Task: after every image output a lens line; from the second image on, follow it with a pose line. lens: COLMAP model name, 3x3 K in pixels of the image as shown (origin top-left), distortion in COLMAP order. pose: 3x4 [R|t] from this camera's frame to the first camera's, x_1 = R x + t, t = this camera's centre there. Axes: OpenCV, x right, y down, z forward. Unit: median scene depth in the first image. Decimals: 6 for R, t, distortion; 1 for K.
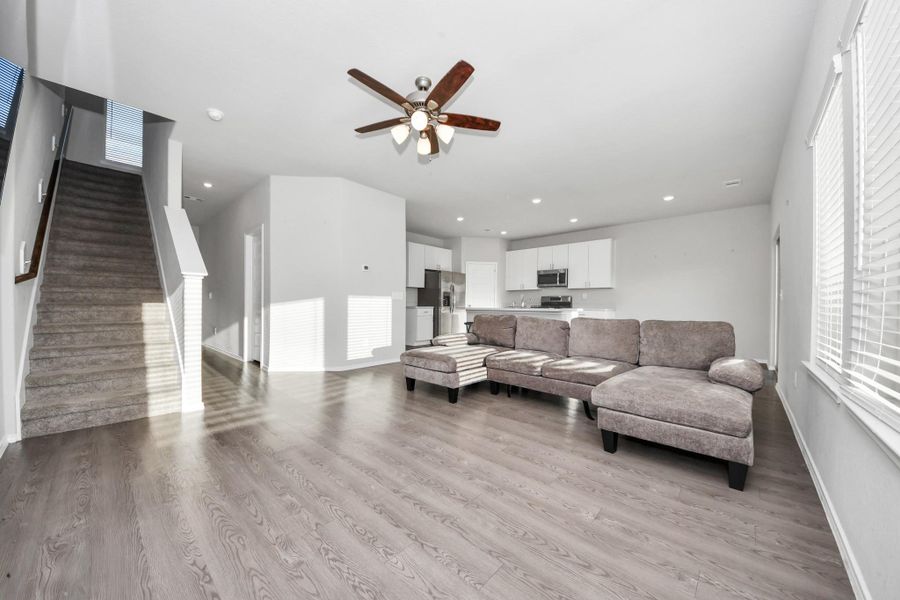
lens RADIAL K [[326.6, 0, 448.6], [0, 326.6, 304.1], [0, 0, 1]] dist [-0.009152, -0.000230]
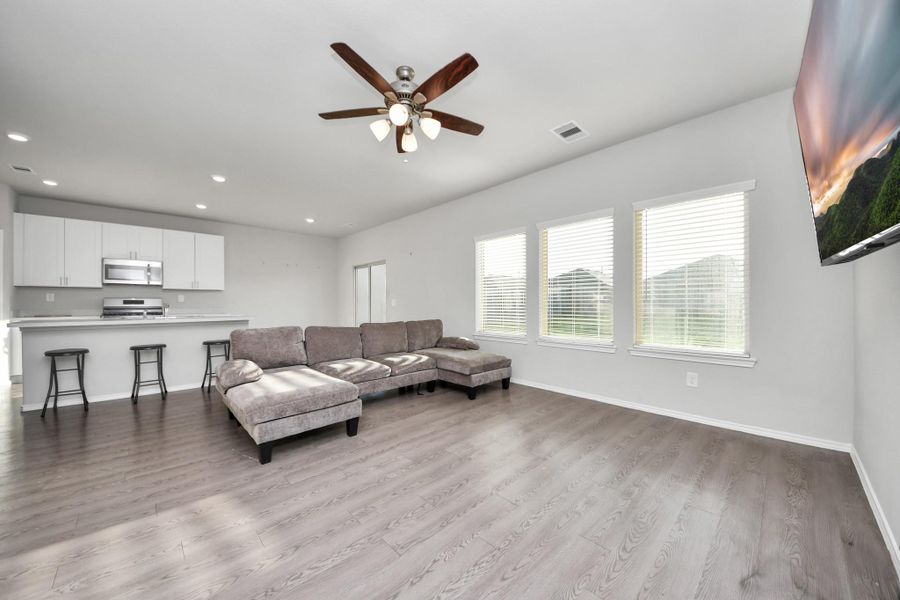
lens RADIAL K [[326.6, 0, 452.4], [0, 326.6, 299.9], [0, 0, 1]] dist [-0.009152, -0.000230]
pose [[0.045624, 0.002958, 0.998954, -0.916376], [0.004629, 0.999984, -0.003172, -0.044476], [-0.998948, 0.004769, 0.045610, 0.795726]]
